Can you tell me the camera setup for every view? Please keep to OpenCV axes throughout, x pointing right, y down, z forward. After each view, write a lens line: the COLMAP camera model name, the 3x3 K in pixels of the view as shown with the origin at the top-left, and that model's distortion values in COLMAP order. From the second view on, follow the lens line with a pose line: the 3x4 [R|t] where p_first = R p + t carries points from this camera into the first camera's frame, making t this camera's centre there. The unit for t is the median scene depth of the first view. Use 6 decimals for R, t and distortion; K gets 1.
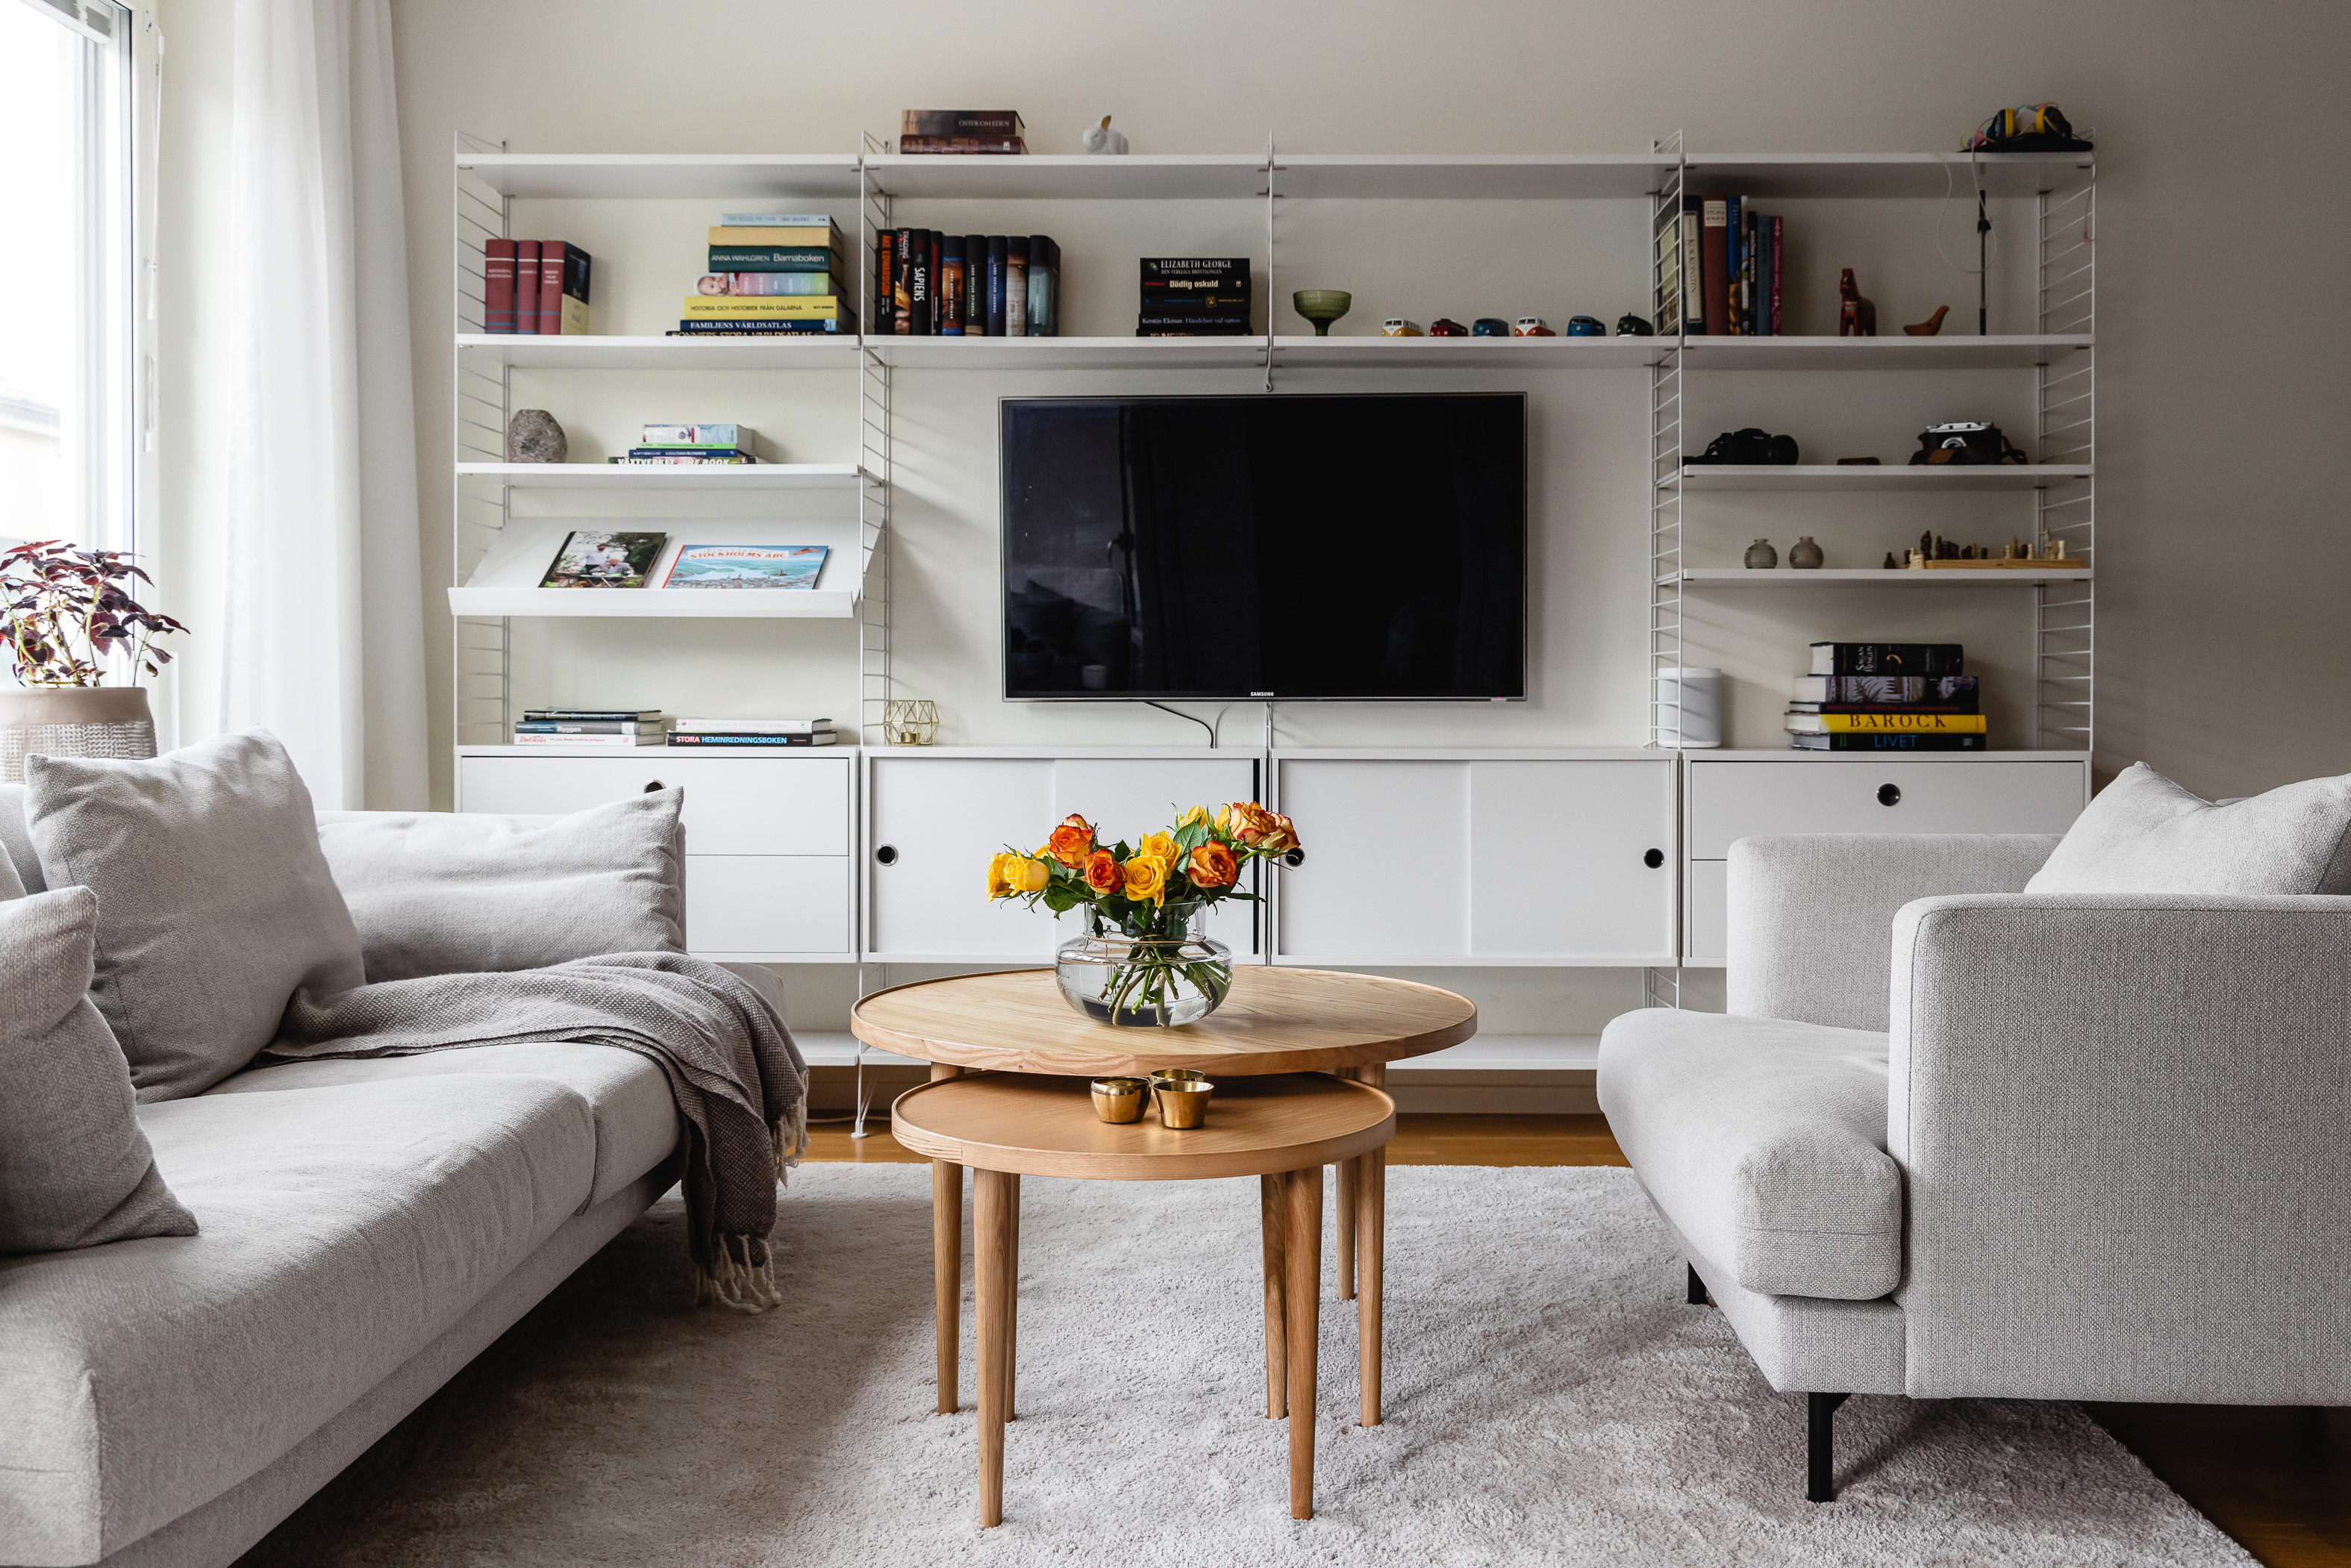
lens RADIAL K [[2209.2, 0, 1175.6], [0, 2209.2, 713.4], [0, 0, 1]] dist [-0.010341, -0.000365]
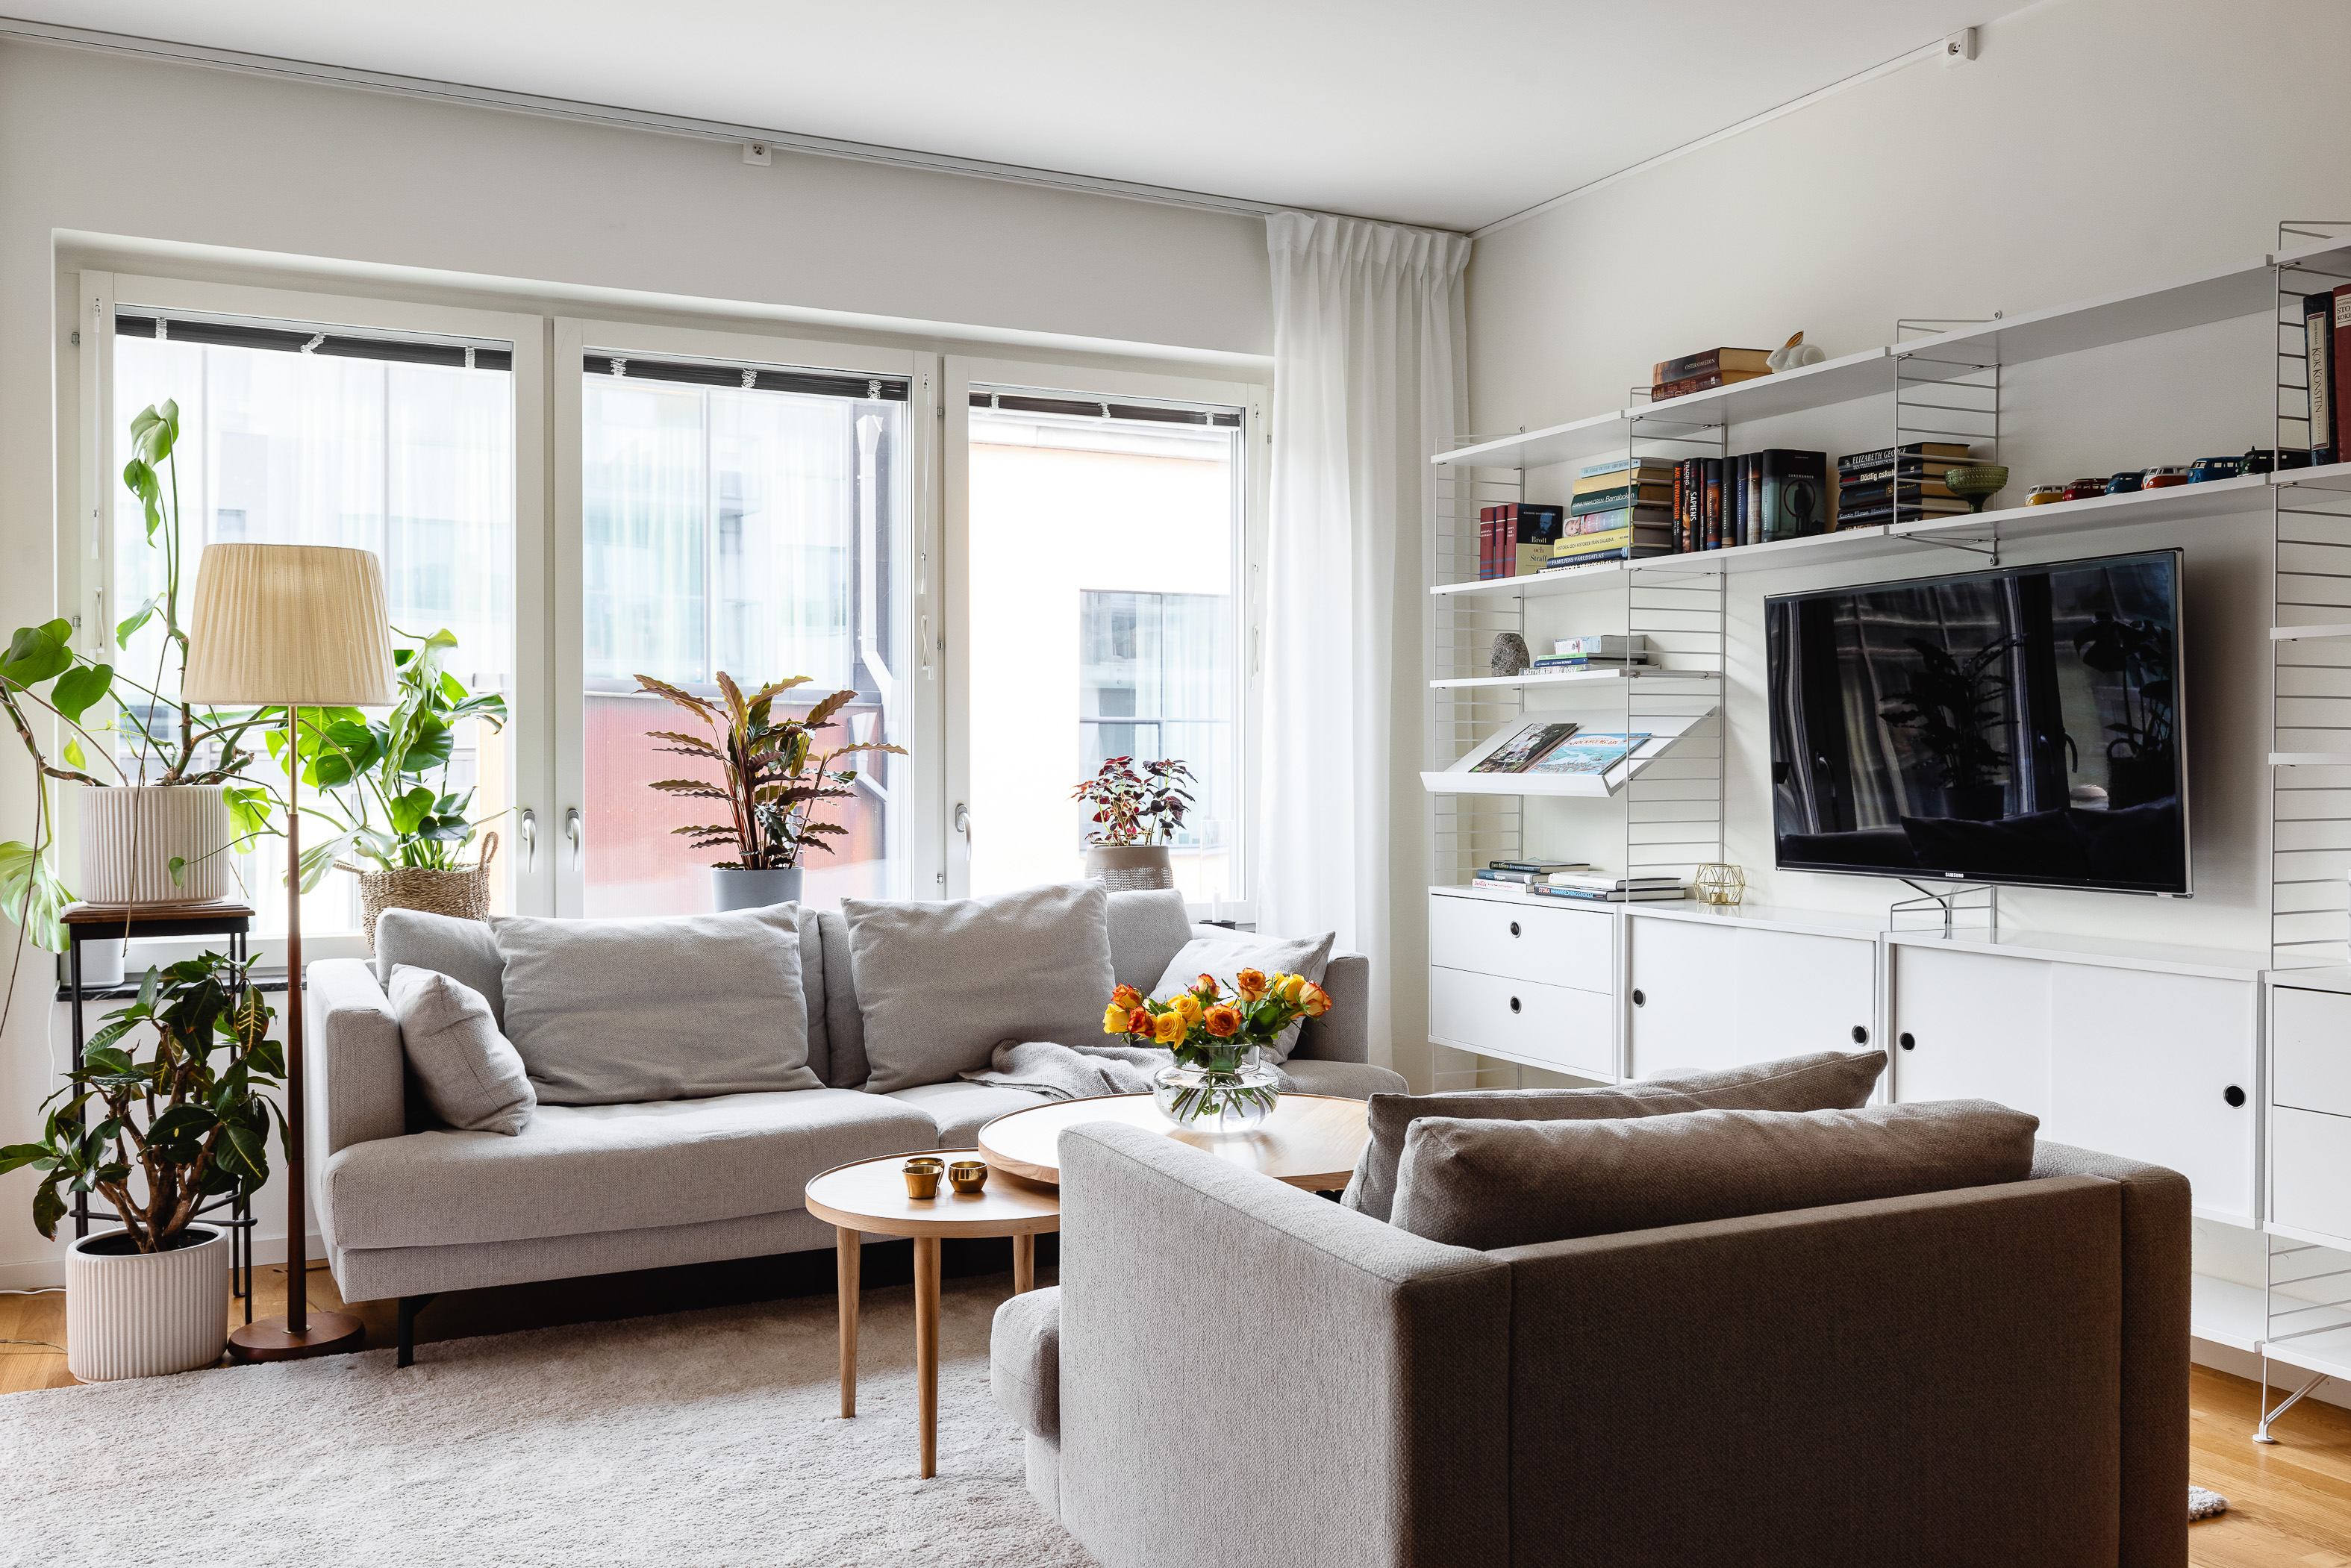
lens RADIAL K [[1996.9, 0, 1175.5], [0, 1996.9, 784.0], [0, 0, 1]] dist [0.072025, -0.131631]
pose [[0.461504, 0.007859, -0.887103, 0.691051], [-0.004269, 0.999969, 0.006638, -0.055371], [0.887128, 0.000723, 0.461523, 0.275705]]
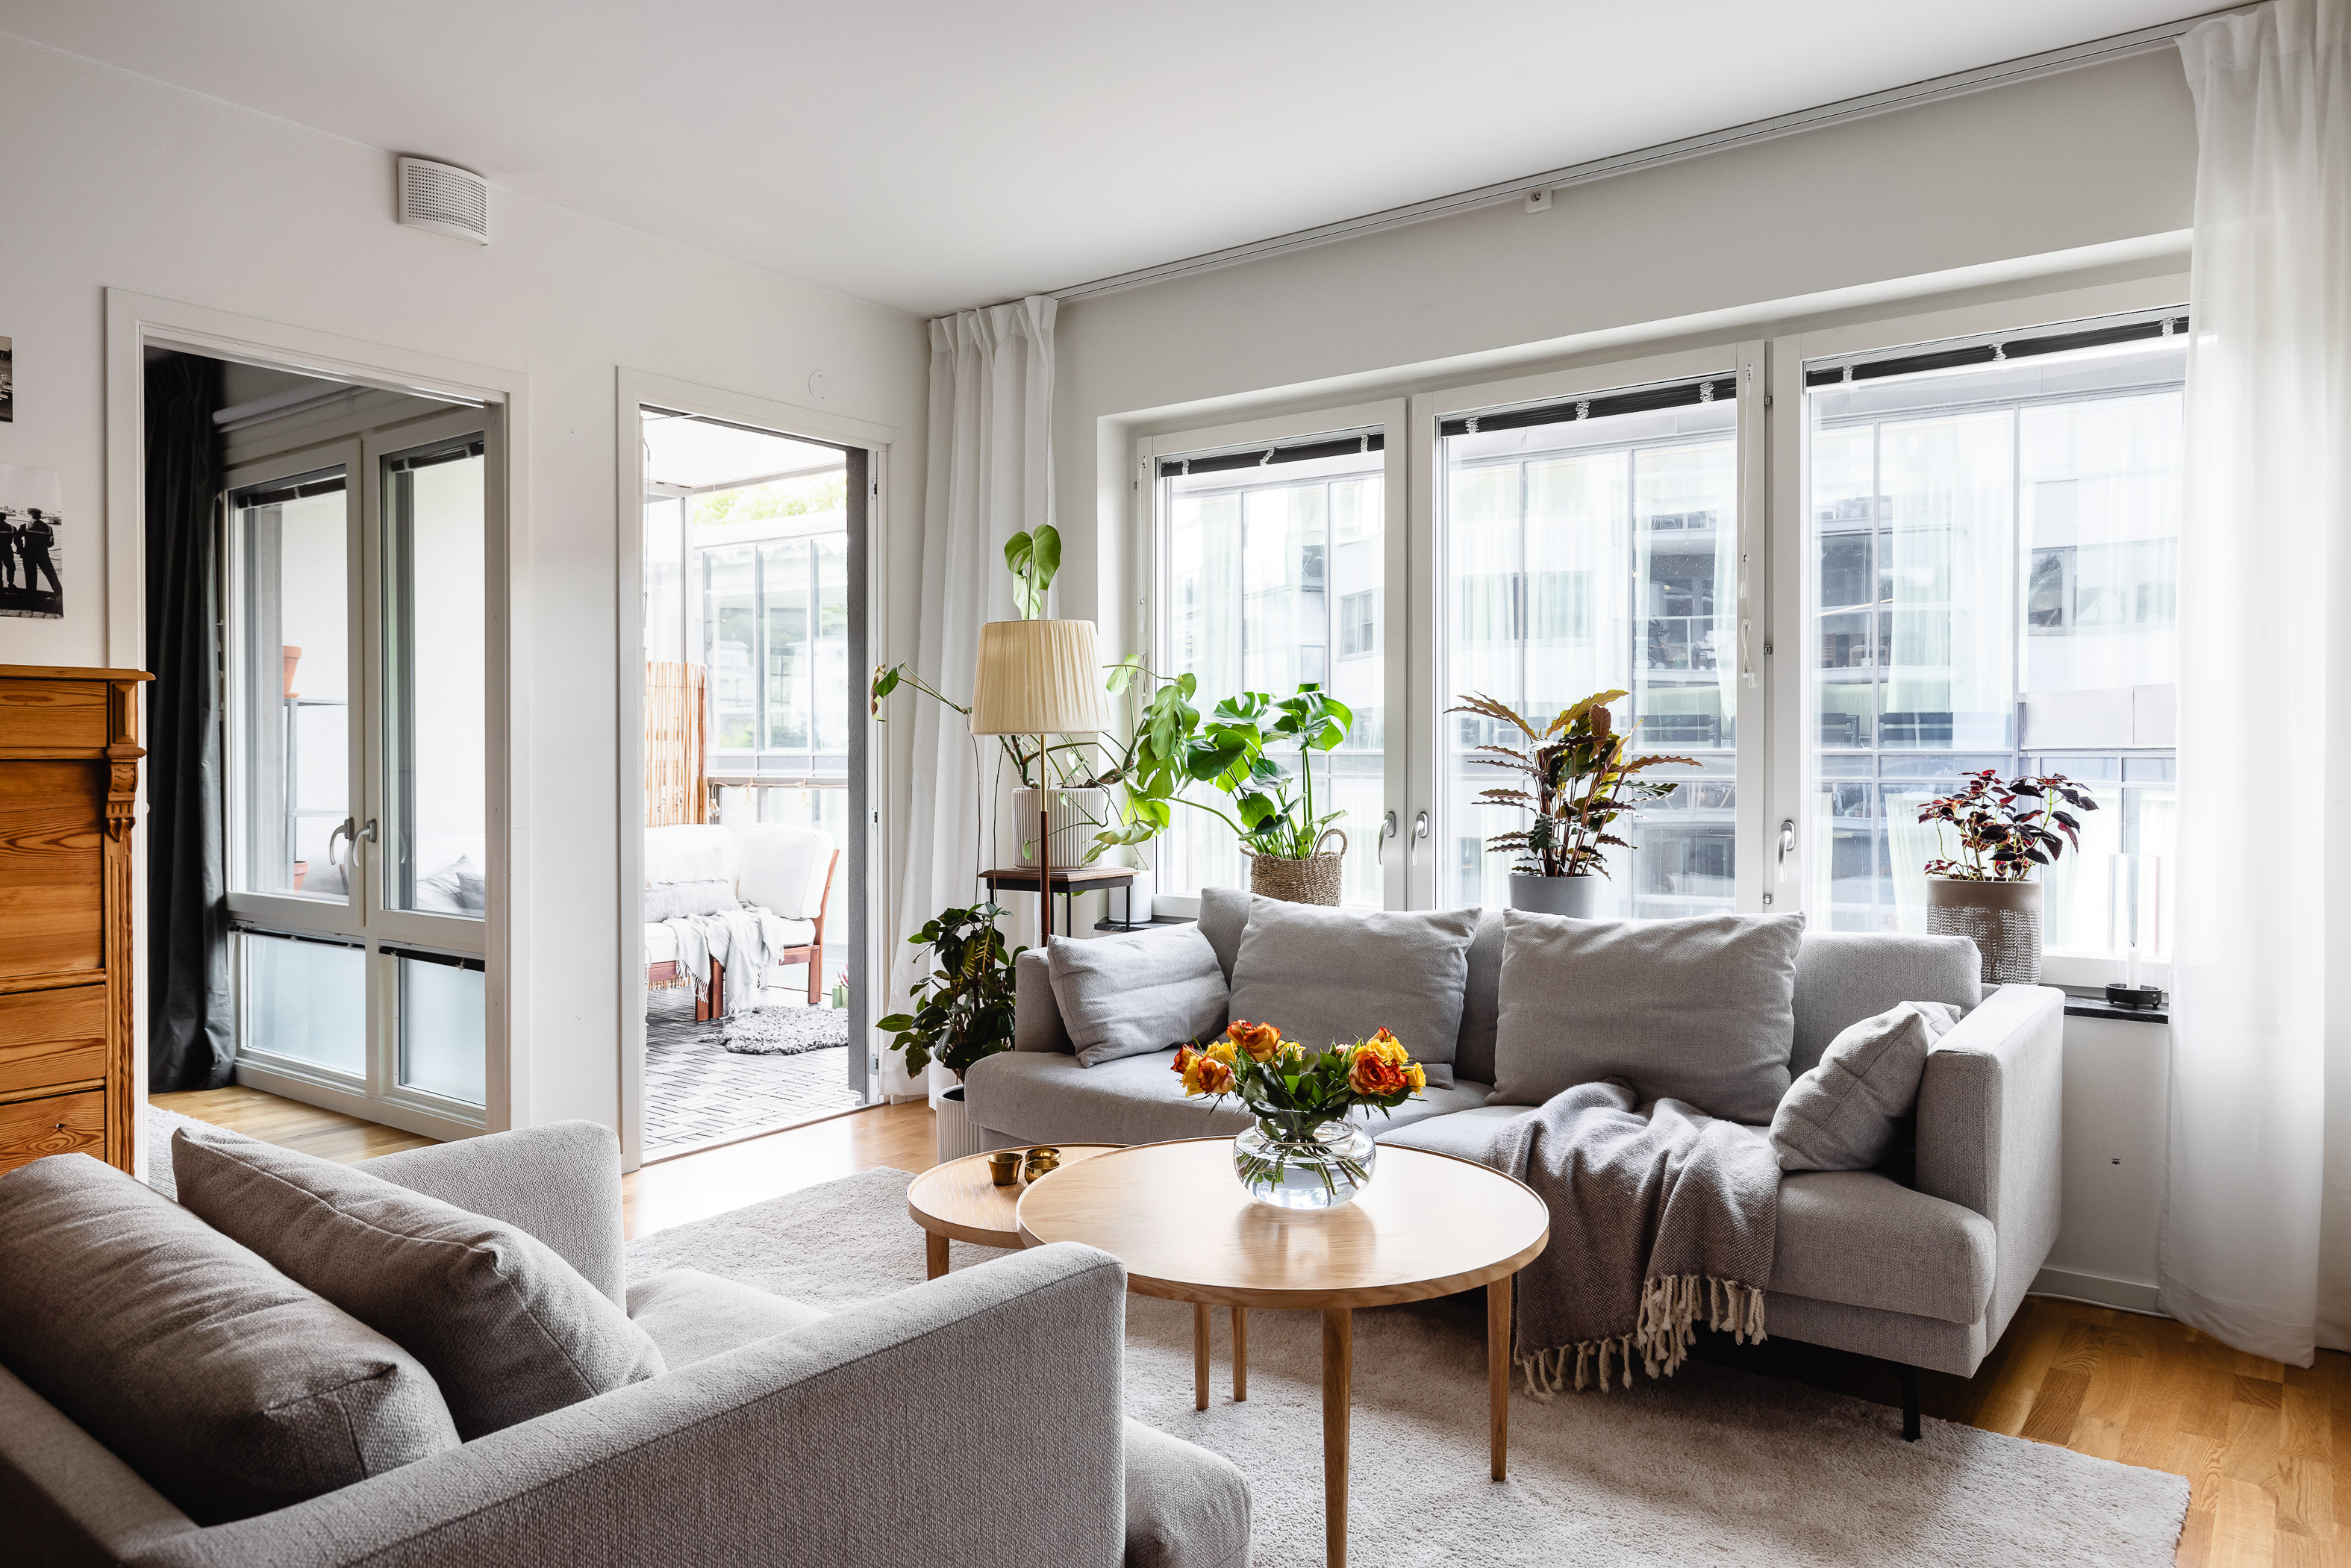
lens RADIAL K [[1542.3, 0, 1175.5], [0, 1542.3, 784.0], [0, 0, 1]] dist [0.003365, 0.002559]
pose [[-0.586464, 0.015908, -0.809819, 0.464201], [-0.004456, 0.999729, 0.022865, -0.072849], [0.809963, 0.017018, -0.586233, 0.928892]]
